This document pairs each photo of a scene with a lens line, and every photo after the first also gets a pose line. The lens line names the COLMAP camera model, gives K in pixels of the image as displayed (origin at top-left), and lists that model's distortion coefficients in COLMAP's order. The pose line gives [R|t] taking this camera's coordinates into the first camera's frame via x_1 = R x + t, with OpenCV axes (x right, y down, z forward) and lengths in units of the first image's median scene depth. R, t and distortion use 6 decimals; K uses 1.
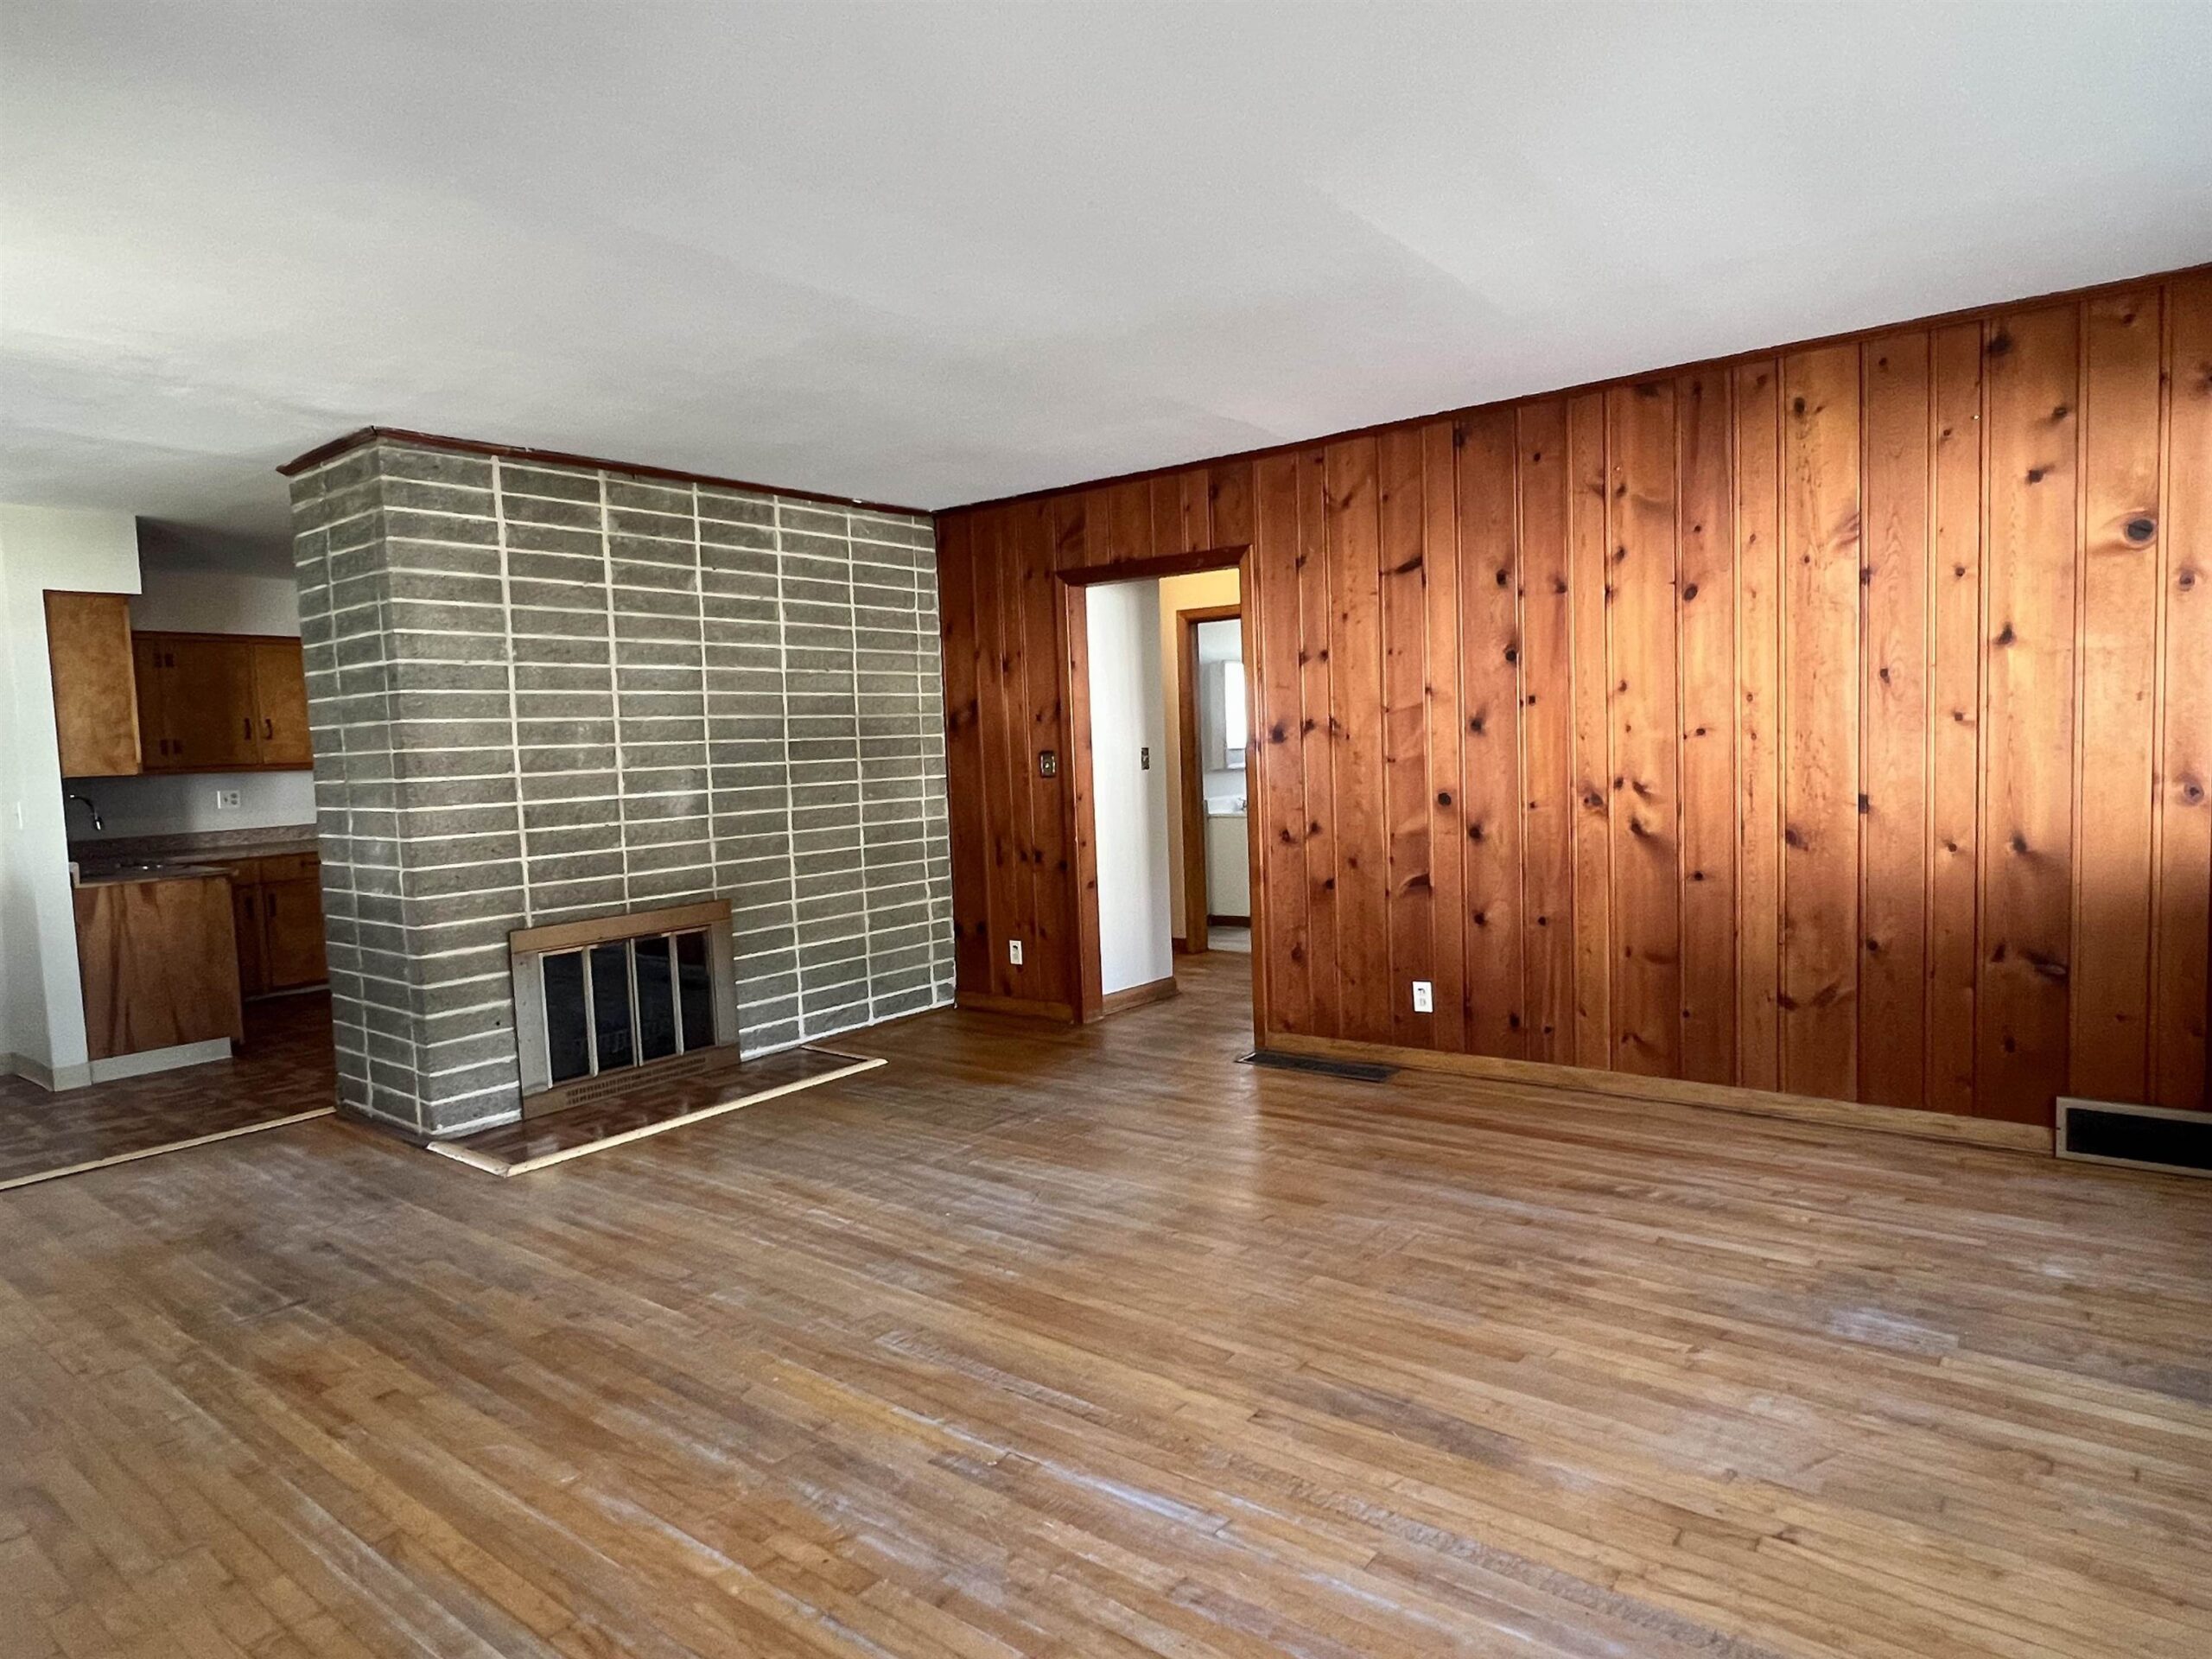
lens RADIAL K [[1313.2, 0, 1113.2], [0, 1313.2, 832.9], [0, 0, 1]] dist [0.004172, -0.001088]
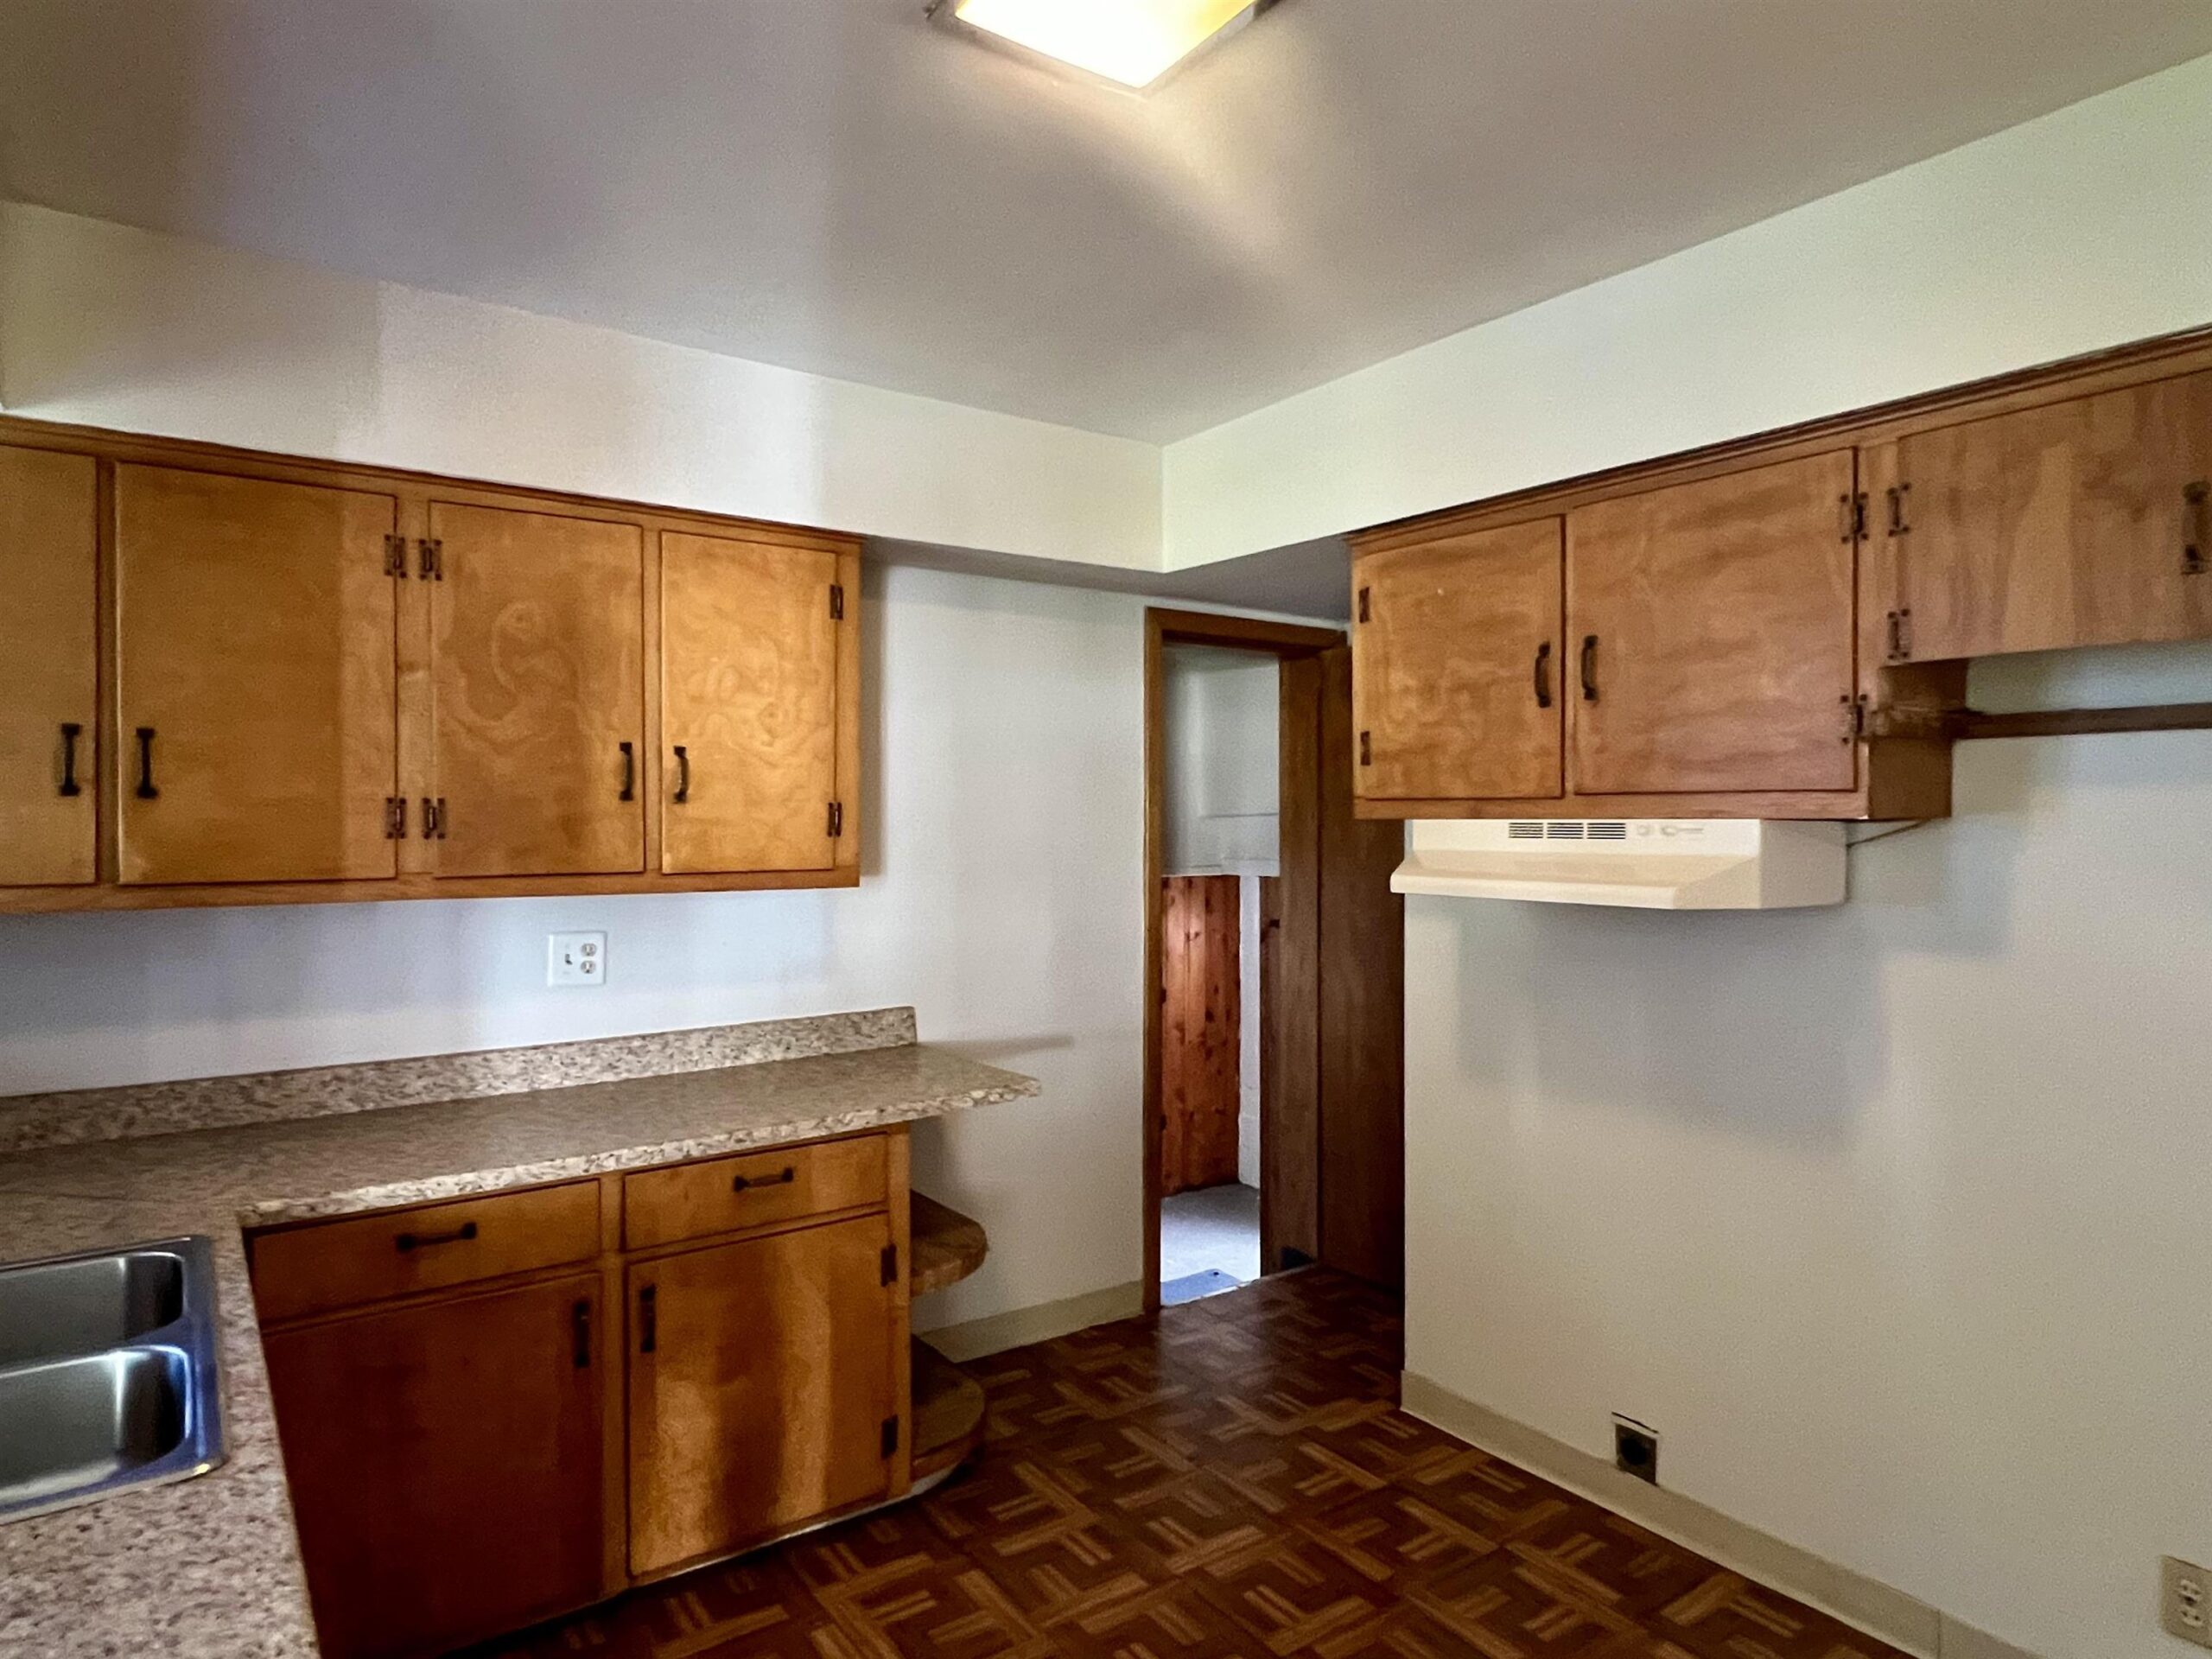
lens RADIAL K [[1313.2, 0, 1113.2], [0, 1313.2, 832.9], [0, 0, 1]] dist [0.004172, -0.001088]
pose [[0.959582, 0.043915, -0.277982, -0.453228], [-0.057778, 0.997451, -0.041872, -0.057638], [0.275435, 0.056240, 0.959673, 0.728519]]
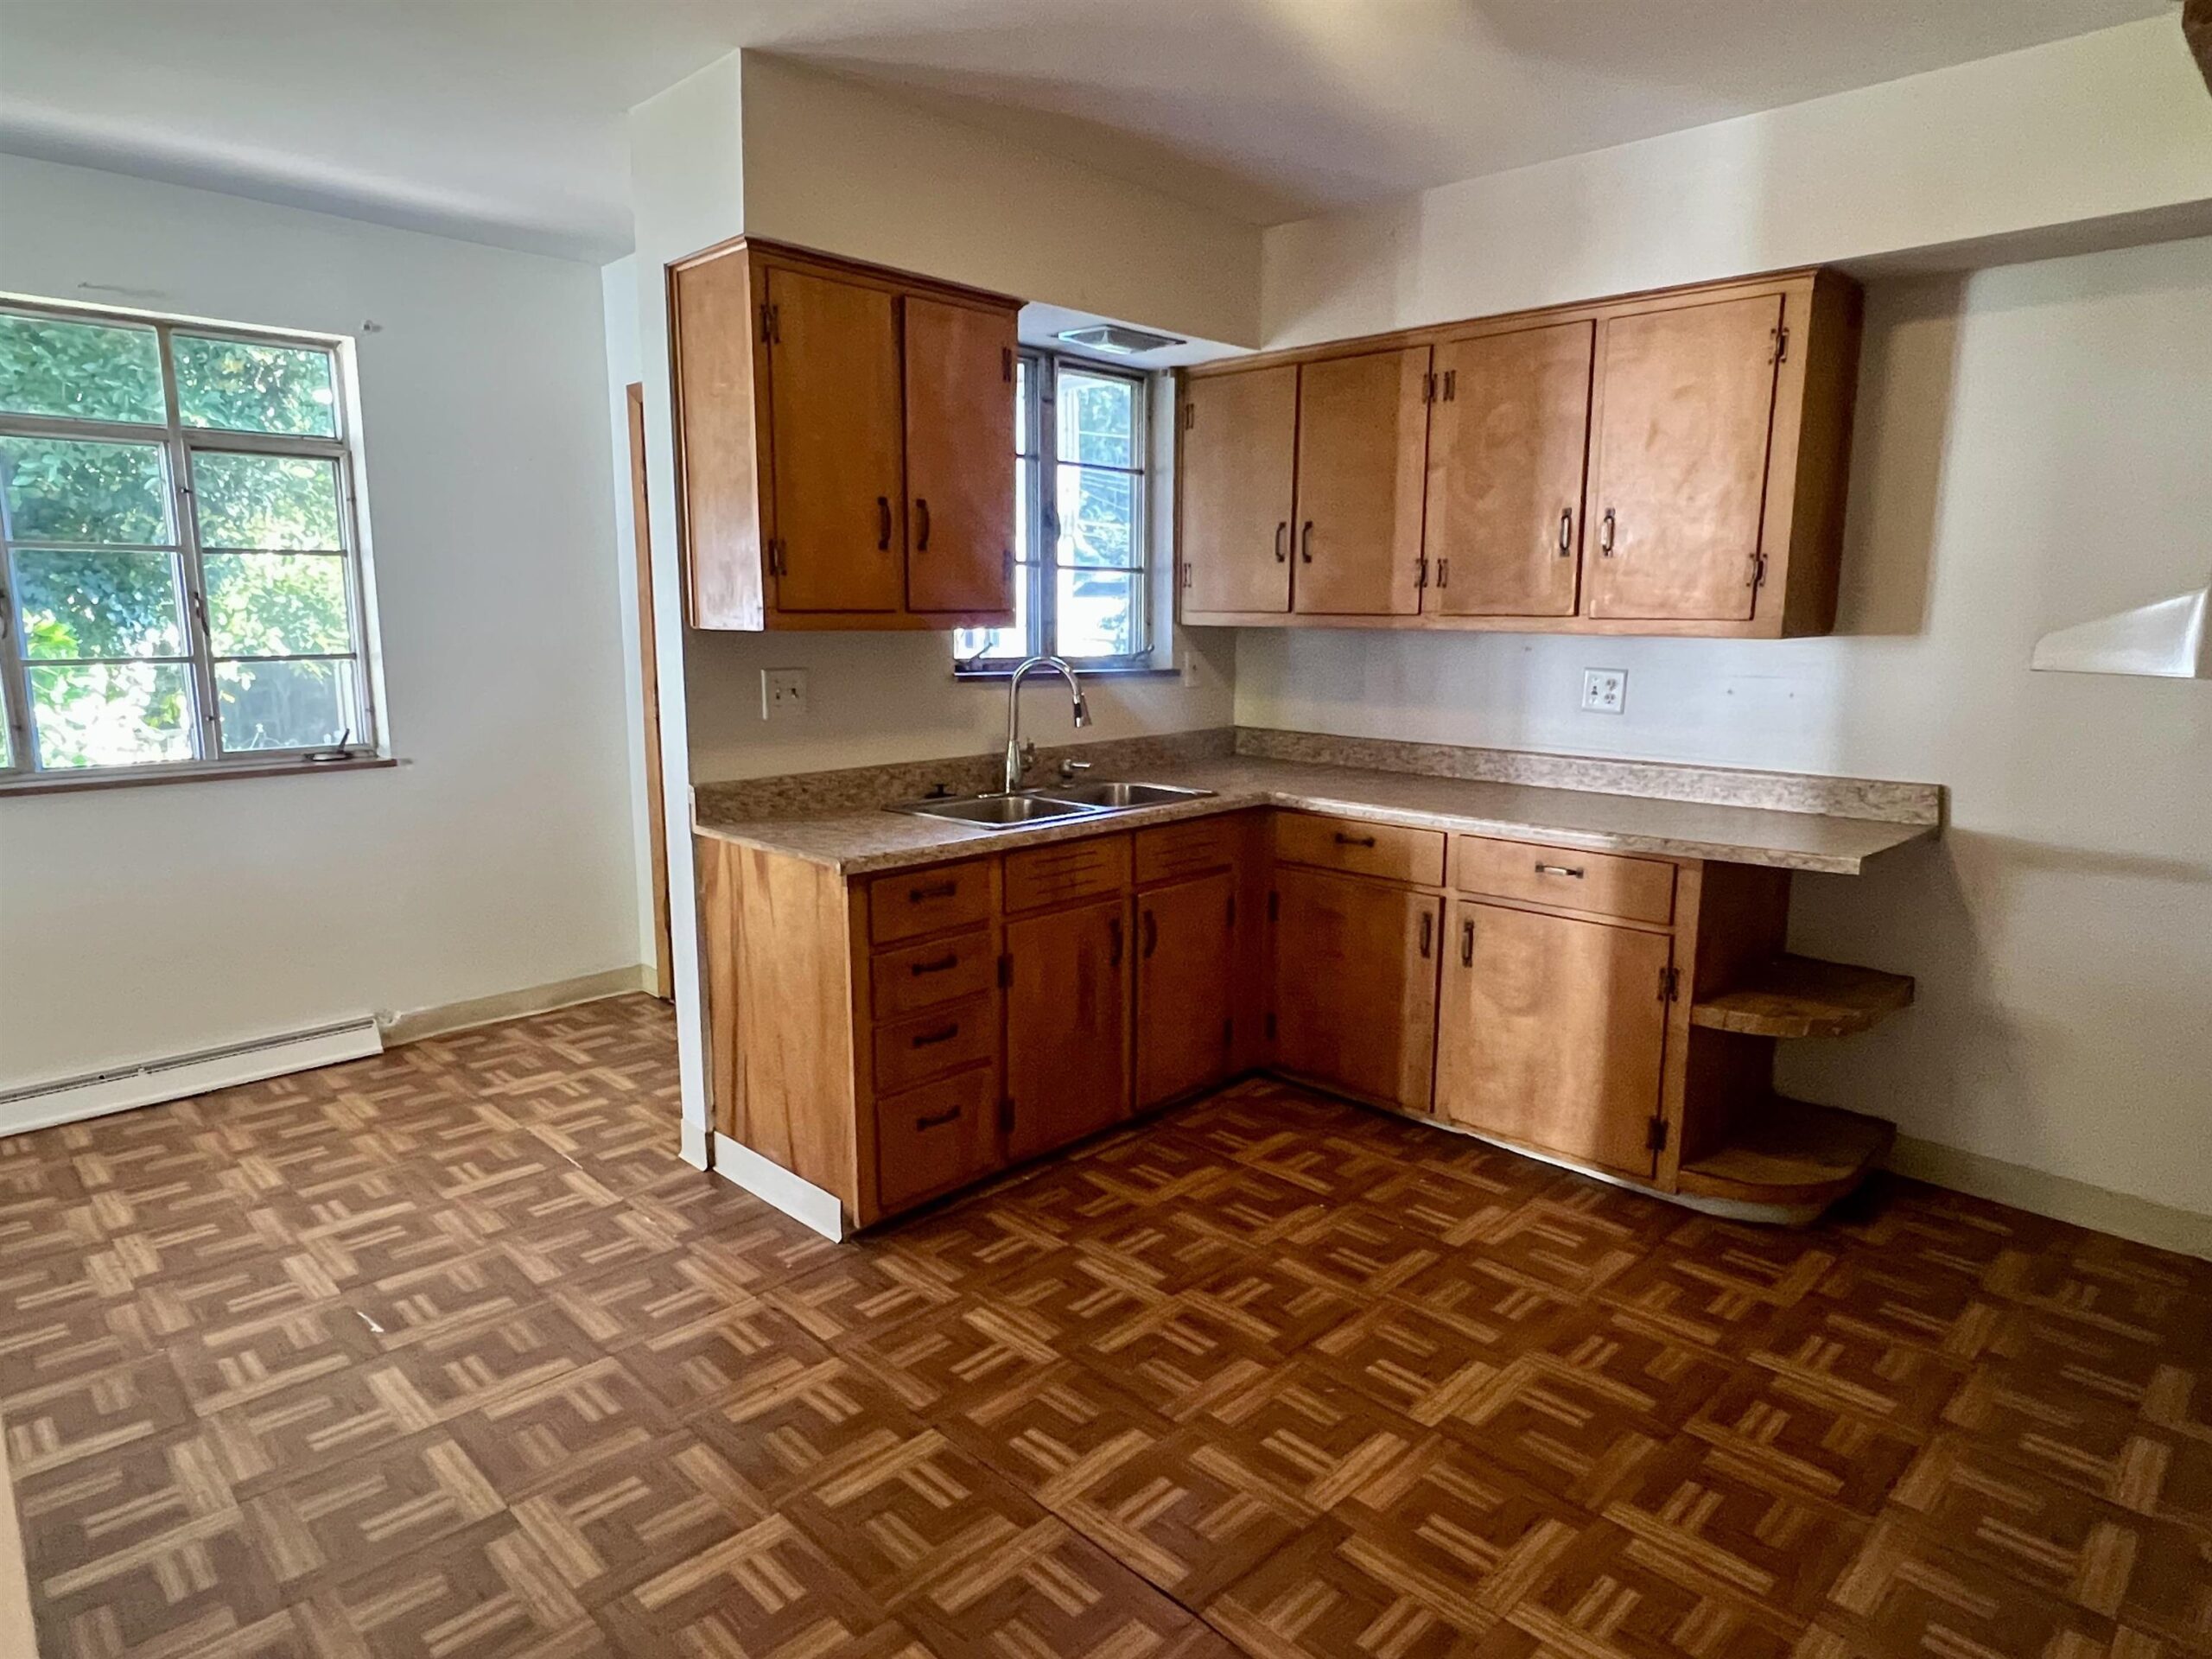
lens RADIAL K [[1313.2, 0, 1113.2], [0, 1313.2, 832.9], [0, 0, 1]] dist [0.004172, -0.001088]
pose [[-0.109859, 0.207806, -0.971981, -0.211471], [-0.072077, 0.973660, 0.216312, -0.068093], [0.991330, 0.093821, -0.091987, 0.936120]]
